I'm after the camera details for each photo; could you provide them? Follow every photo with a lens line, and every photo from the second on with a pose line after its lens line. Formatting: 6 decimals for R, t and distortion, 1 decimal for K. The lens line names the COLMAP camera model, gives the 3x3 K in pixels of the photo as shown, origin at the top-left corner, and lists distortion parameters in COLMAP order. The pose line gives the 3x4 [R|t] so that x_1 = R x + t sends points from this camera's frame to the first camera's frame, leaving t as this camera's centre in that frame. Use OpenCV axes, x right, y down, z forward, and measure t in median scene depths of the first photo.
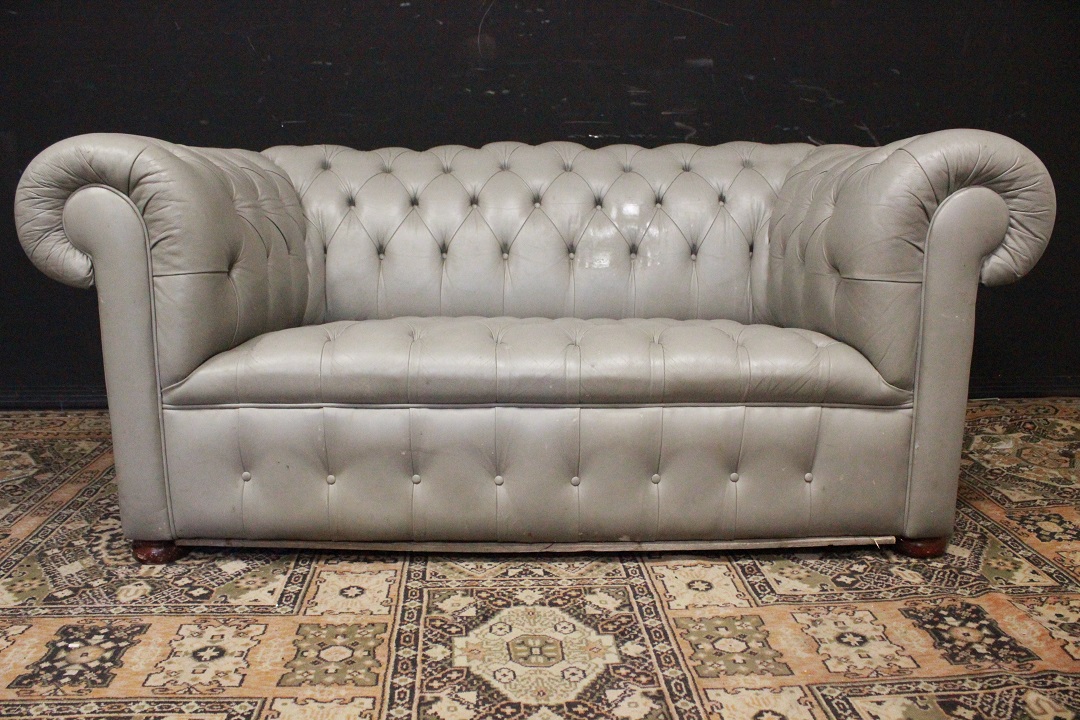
lens RADIAL K [[912.7, 0, 540.0], [0, 912.7, 360.0], [0, 0, 1]] dist [-0.169147, 0.204276]
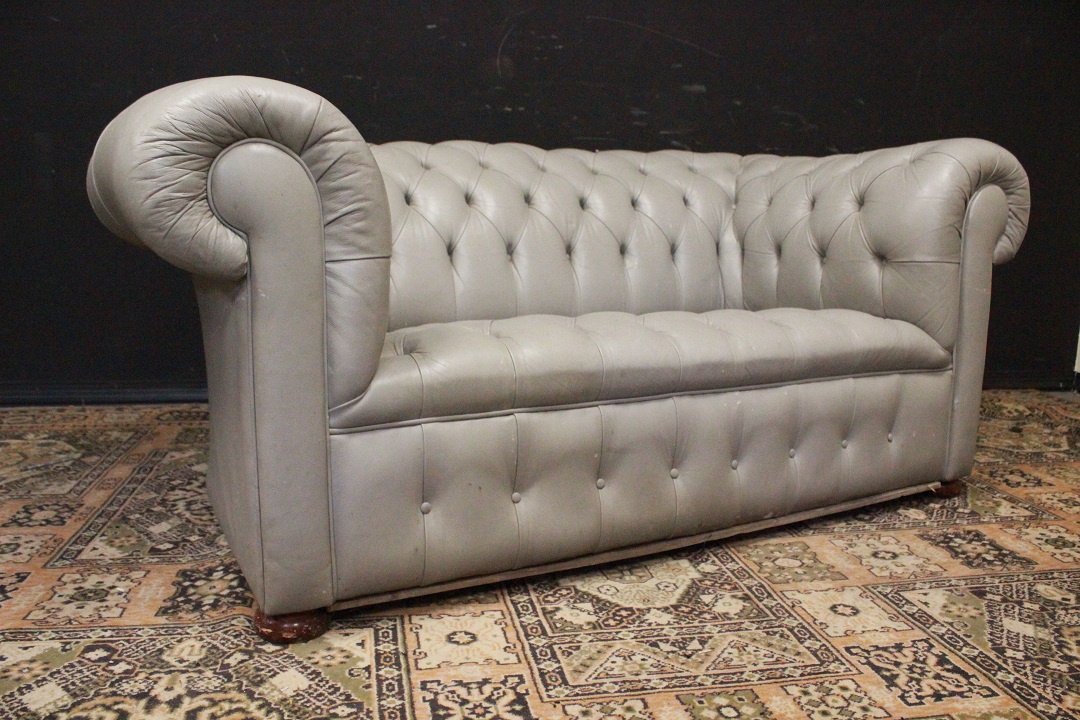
lens RADIAL K [[912.7, 0, 540.0], [0, 912.7, 360.0], [0, 0, 1]] dist [-0.169147, 0.204276]
pose [[0.875140, -0.061357, 0.479965, -0.658102], [0.084623, 0.996048, -0.026966, 0.027934], [-0.476413, 0.064215, 0.876873, 0.229934]]
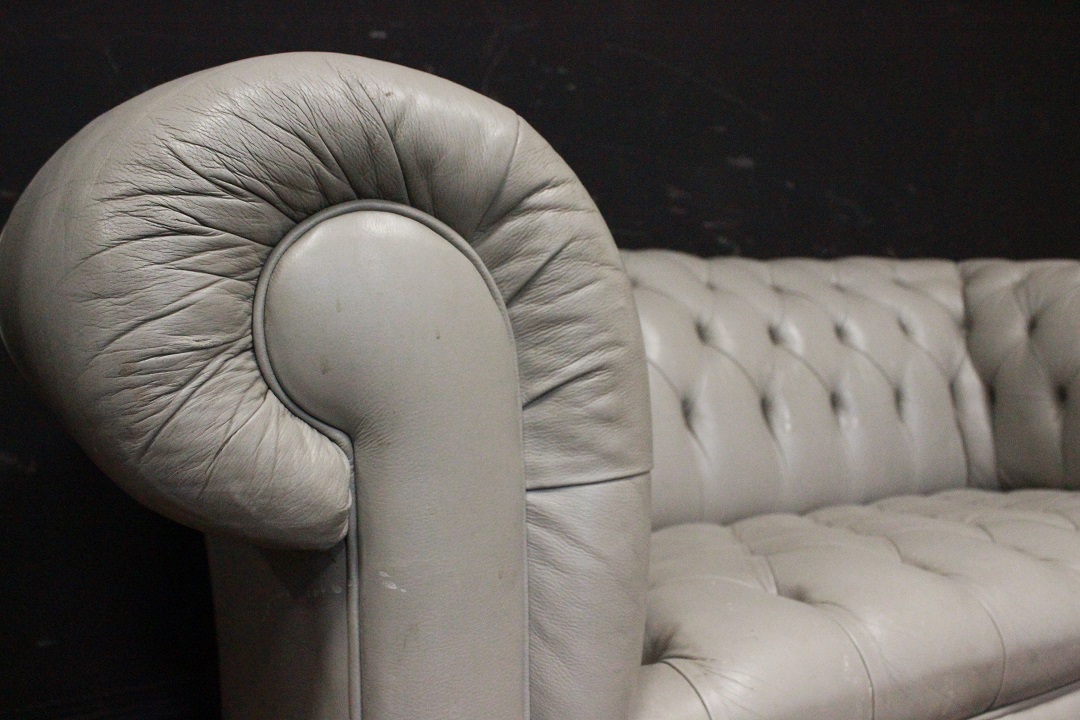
lens RADIAL K [[935.3, 0, 540.0], [0, 935.3, 360.0], [0, 0, 1]] dist [-0.124181, 0.000568]
pose [[0.870295, -0.014497, 0.492318, -0.603912], [0.108820, 0.980524, -0.163493, -0.085133], [-0.480359, 0.195861, 0.854923, 0.697321]]
